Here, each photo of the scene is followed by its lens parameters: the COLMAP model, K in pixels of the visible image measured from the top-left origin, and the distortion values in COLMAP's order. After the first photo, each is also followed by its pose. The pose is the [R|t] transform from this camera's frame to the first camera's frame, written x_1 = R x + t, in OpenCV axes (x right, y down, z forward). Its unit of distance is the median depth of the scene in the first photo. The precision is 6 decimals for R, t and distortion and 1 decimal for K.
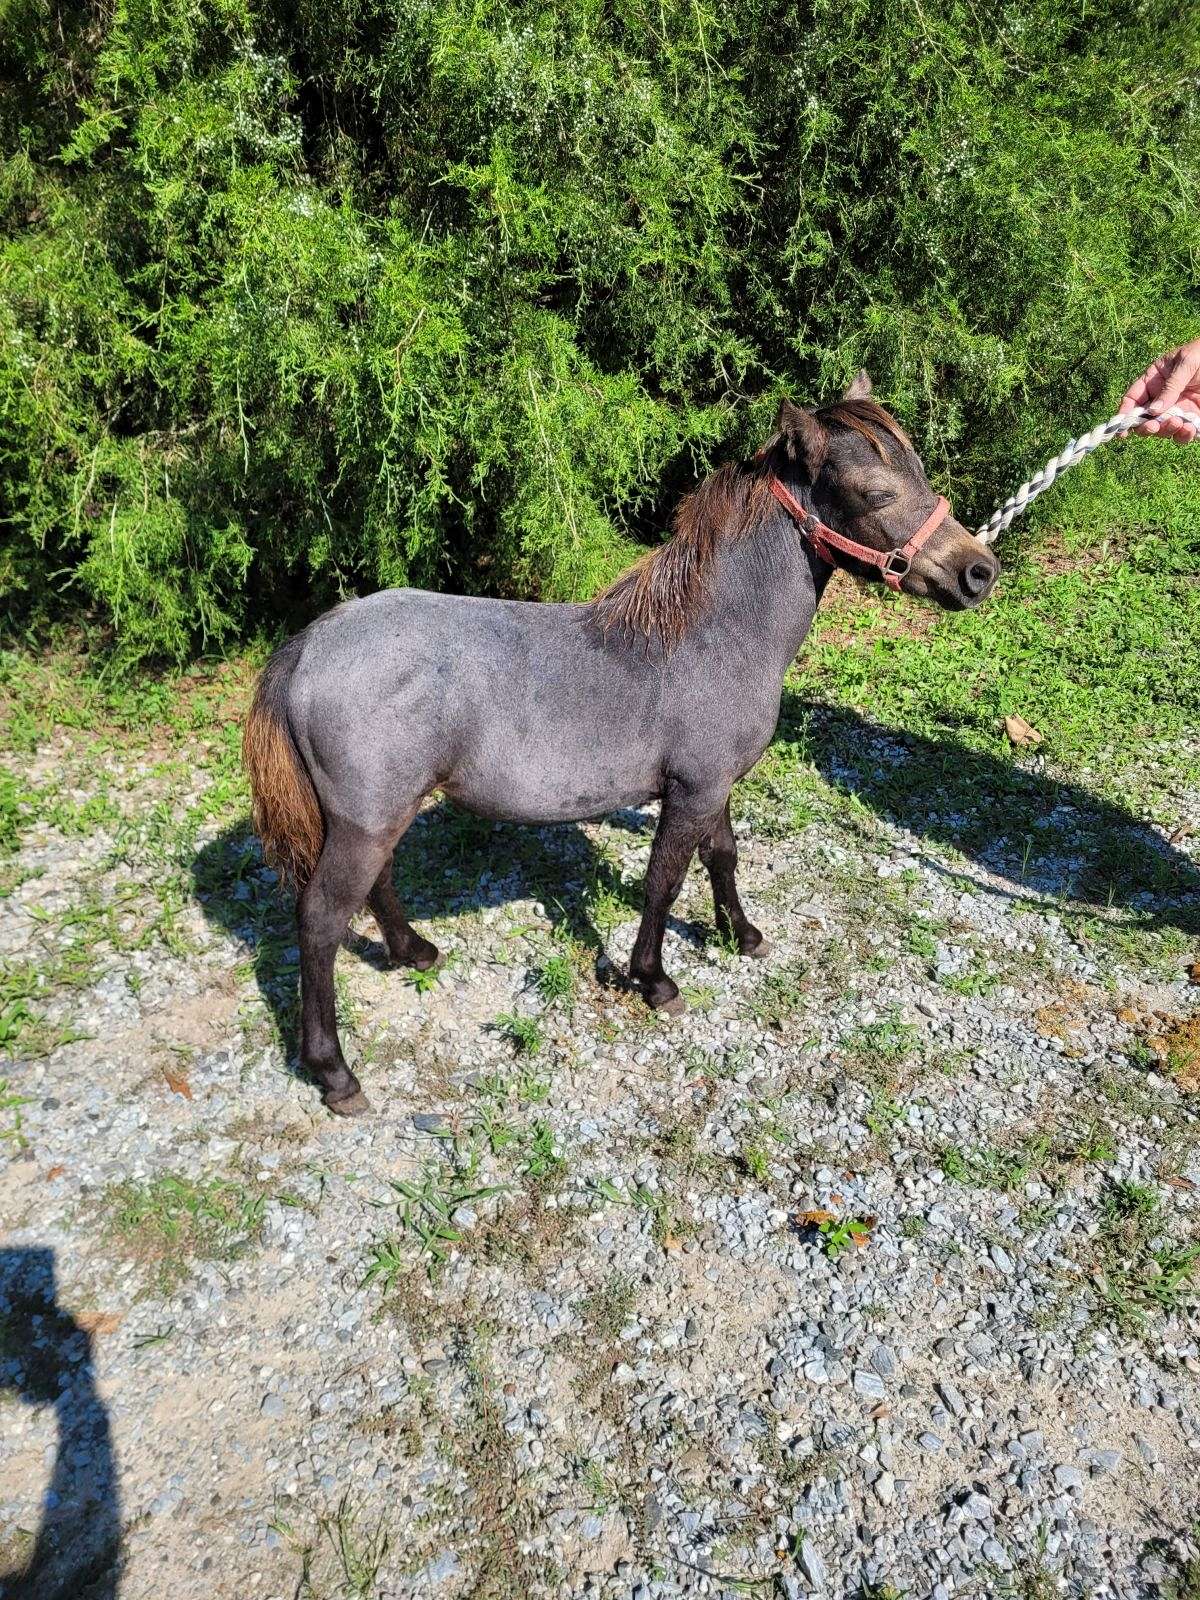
lens RADIAL K [[1198.1, 0, 603.4], [0, 1198.1, 803.7], [0, 0, 1]] dist [0.048767, -0.025700]
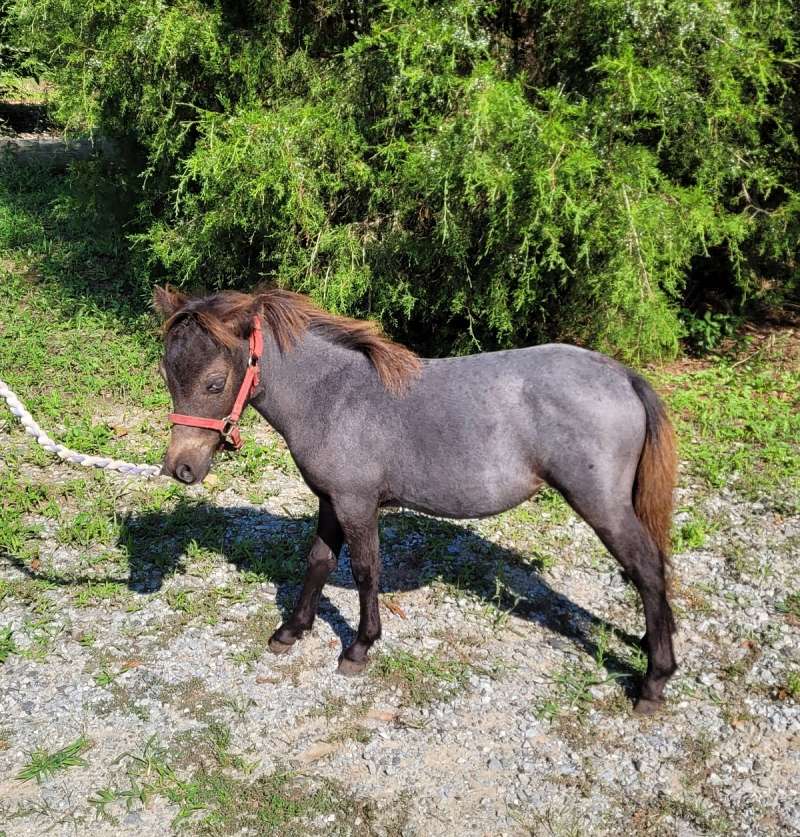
lens RADIAL K [[943.5, 0, 399.5], [0, 943.5, 417.5], [0, 0, 1]] dist [0.041165, 0.000000]
pose [[0.976182, 0.071315, -0.204899, -0.073278], [-0.094360, 0.989987, -0.104989, 0.075260], [0.195360, 0.121823, 0.973136, -0.161041]]
